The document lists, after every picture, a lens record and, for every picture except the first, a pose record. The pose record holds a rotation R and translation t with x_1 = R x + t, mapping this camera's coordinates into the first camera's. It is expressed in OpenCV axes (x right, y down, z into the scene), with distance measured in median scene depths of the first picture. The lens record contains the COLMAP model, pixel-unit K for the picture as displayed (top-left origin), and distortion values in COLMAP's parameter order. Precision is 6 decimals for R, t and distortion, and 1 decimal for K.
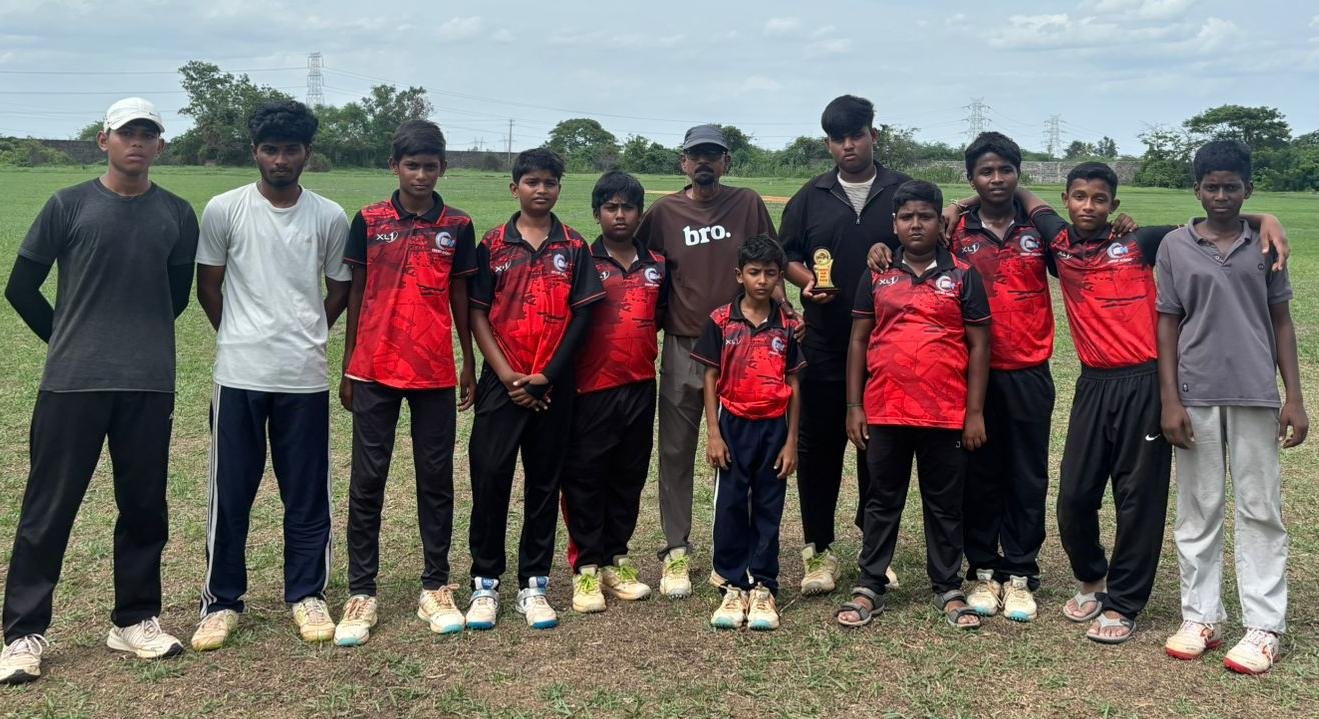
lens RADIAL K [[1102.7, 0, 659.5], [0, 1102.7, 359.5], [0, 0, 1]] dist [-0.056531, 0.193387]
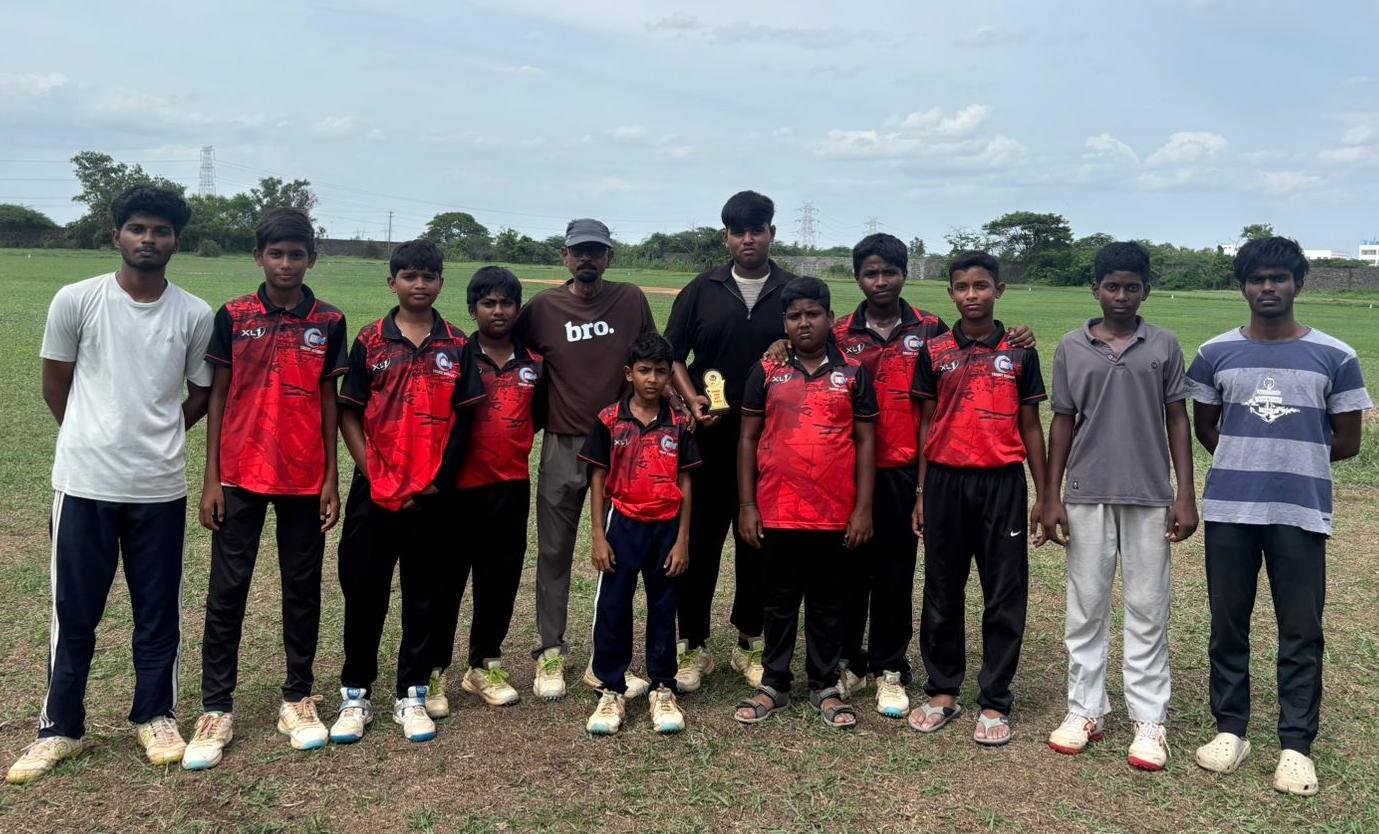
lens RADIAL K [[2082.6, 0, 689.5], [0, 2082.6, 417.0], [0, 0, 1]] dist [0.073477, 0.136899]
pose [[0.999905, 0.013373, 0.003392, 0.126502], [-0.012954, 0.994633, -0.102651, 0.154628], [-0.004747, 0.102597, 0.994712, -0.836707]]
